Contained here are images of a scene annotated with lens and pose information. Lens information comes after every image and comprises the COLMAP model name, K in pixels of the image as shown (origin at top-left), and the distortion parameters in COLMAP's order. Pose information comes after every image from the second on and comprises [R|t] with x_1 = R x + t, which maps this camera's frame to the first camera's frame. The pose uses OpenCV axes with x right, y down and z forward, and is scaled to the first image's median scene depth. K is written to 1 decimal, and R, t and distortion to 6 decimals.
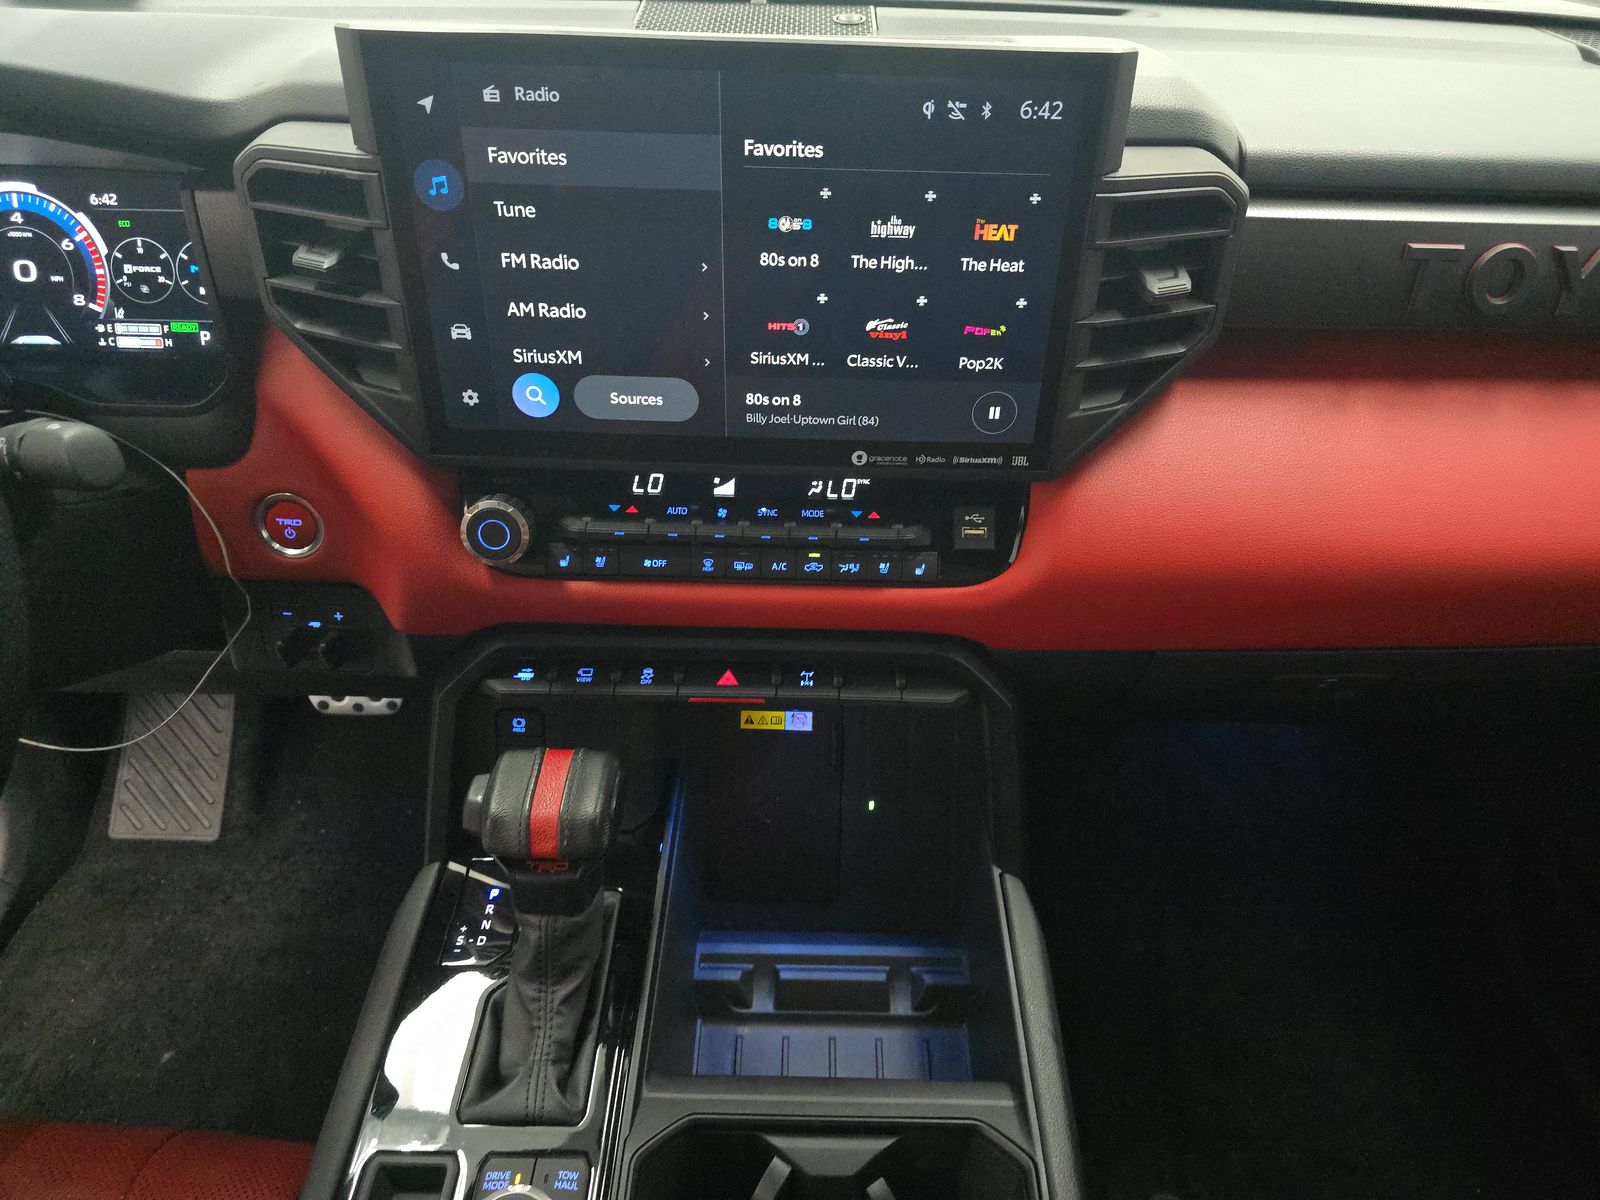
lens RADIAL K [[1070.1, 0, 808.6], [0, 1070.1, 598.8], [0, 0, 1]] dist [0.035122, -0.025840]
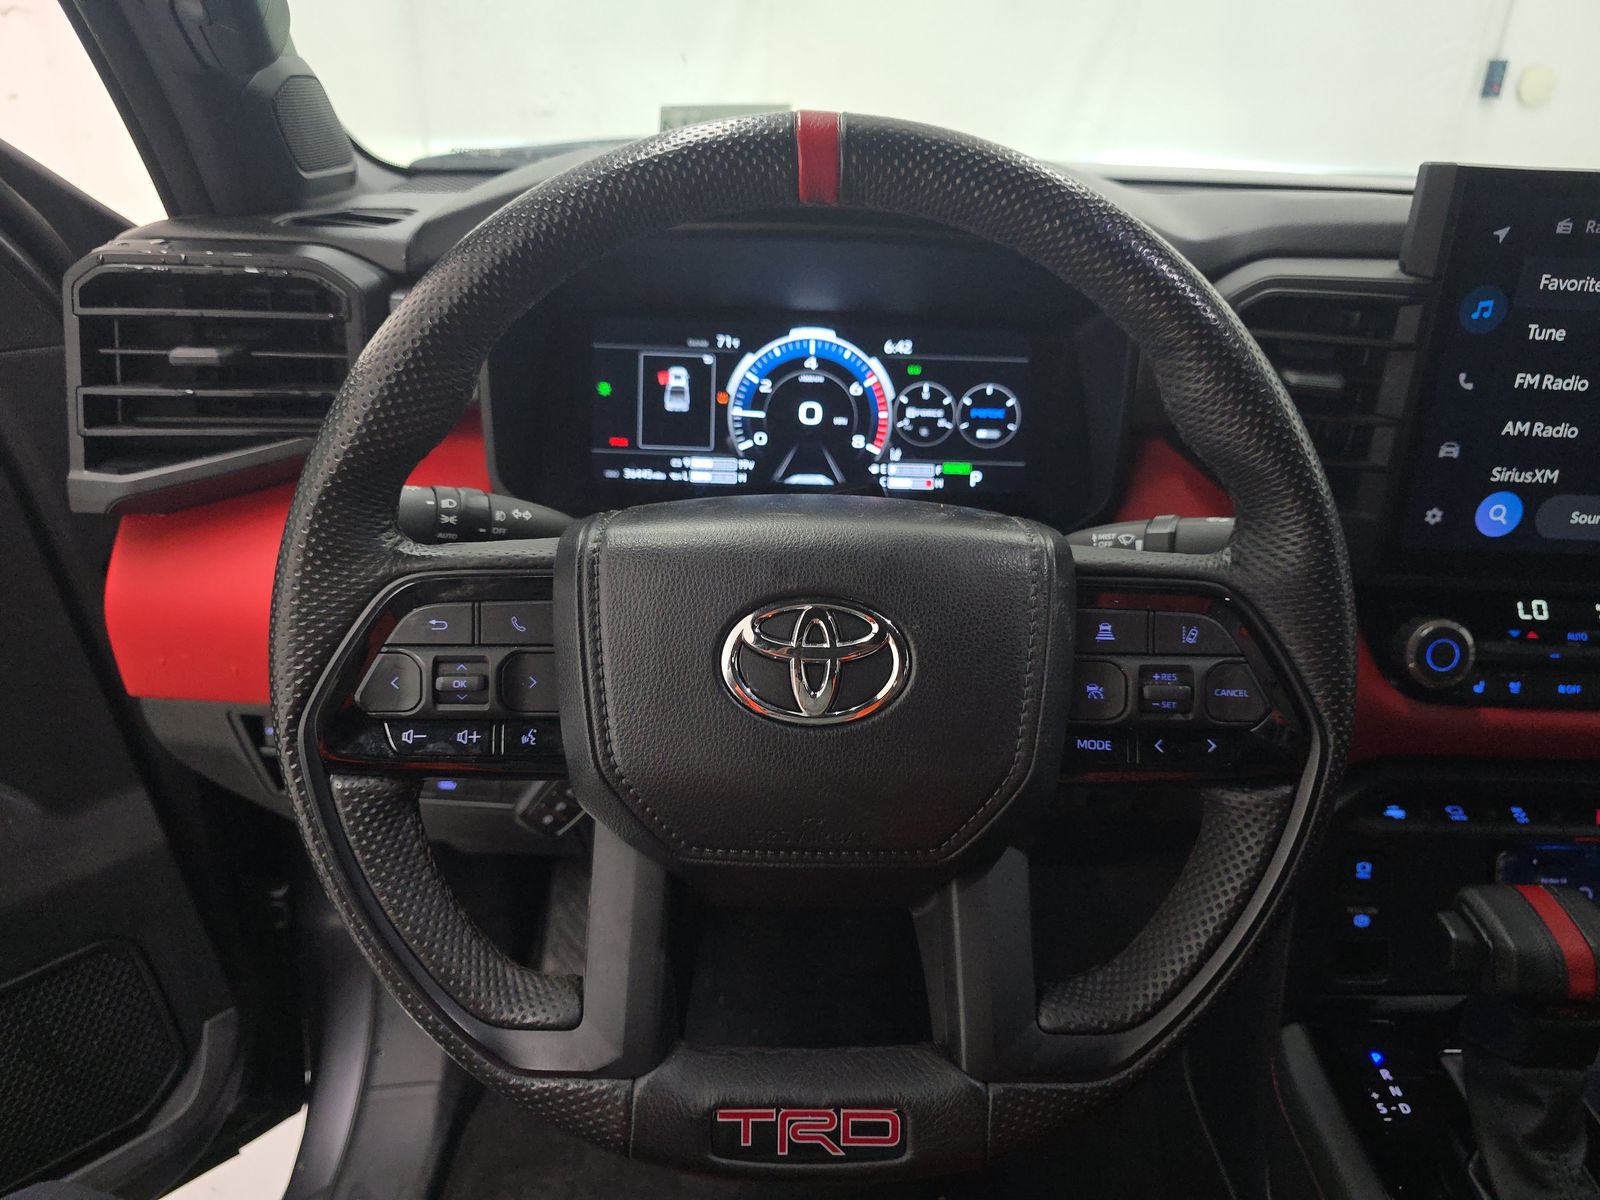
lens RADIAL K [[1070.1, 0, 808.6], [0, 1070.1, 598.8], [0, 0, 1]] dist [0.035122, -0.025840]
pose [[0.998784, 0.005751, 0.048958, -0.776940], [0.004533, 0.978250, -0.207380, 0.076857], [-0.049086, 0.207349, 0.977035, 0.052226]]
